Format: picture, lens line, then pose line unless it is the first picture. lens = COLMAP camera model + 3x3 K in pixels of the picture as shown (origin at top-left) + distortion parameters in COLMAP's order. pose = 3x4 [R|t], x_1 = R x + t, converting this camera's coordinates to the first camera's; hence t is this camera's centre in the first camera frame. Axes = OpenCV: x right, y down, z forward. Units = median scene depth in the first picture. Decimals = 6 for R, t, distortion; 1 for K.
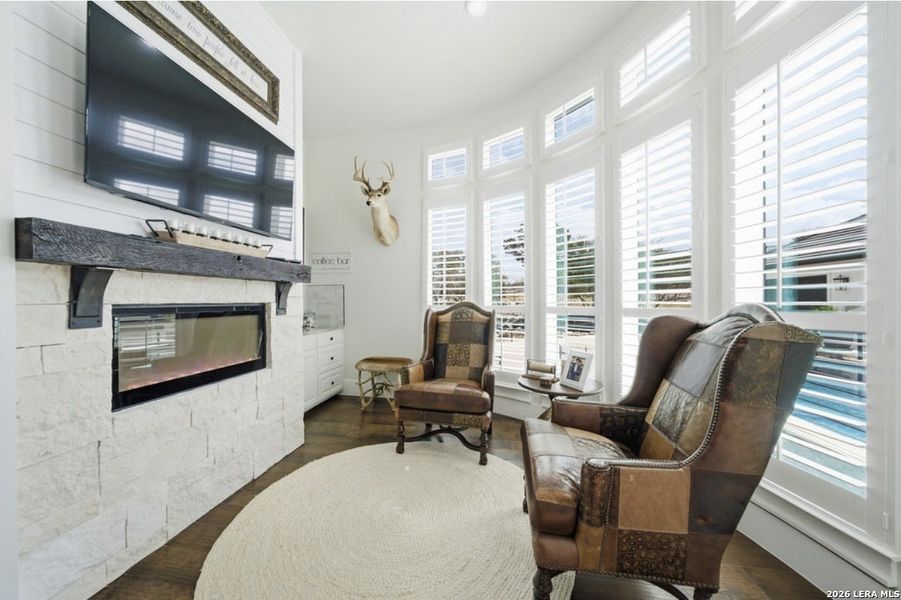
lens RADIAL K [[314.2, 0, 450.1], [0, 314.2, 295.6], [0, 0, 1]] dist [-0.008426, 0.000011]
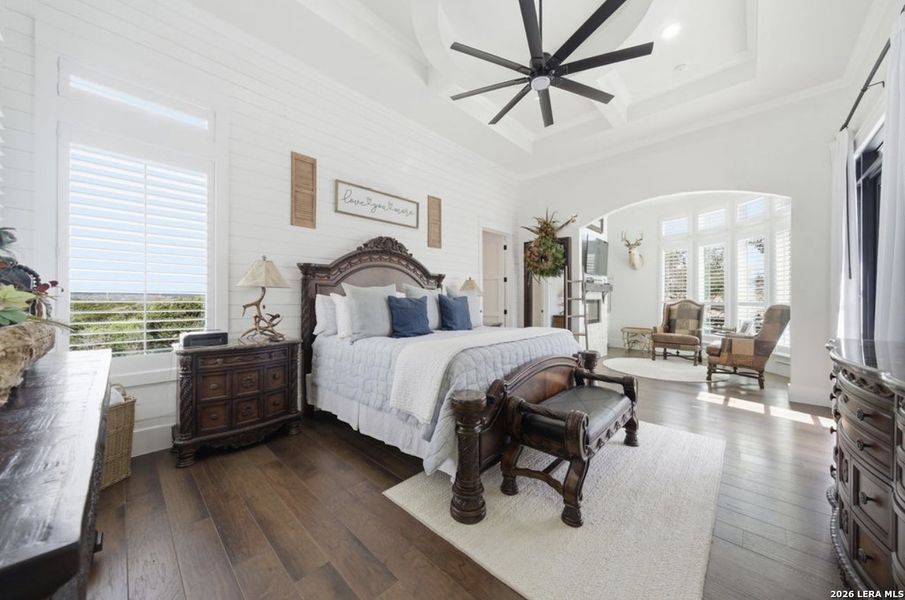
lens RADIAL K [[310.1, 0, 452.5], [0, 310.1, 300.0], [0, 0, 1]] dist [-0.005537, 0.000128]
pose [[0.828902, 0.009742, -0.559308, -0.105937], [0.003460, 0.999740, 0.022541, -0.032817], [0.559382, -0.020620, 0.828653, -1.783308]]
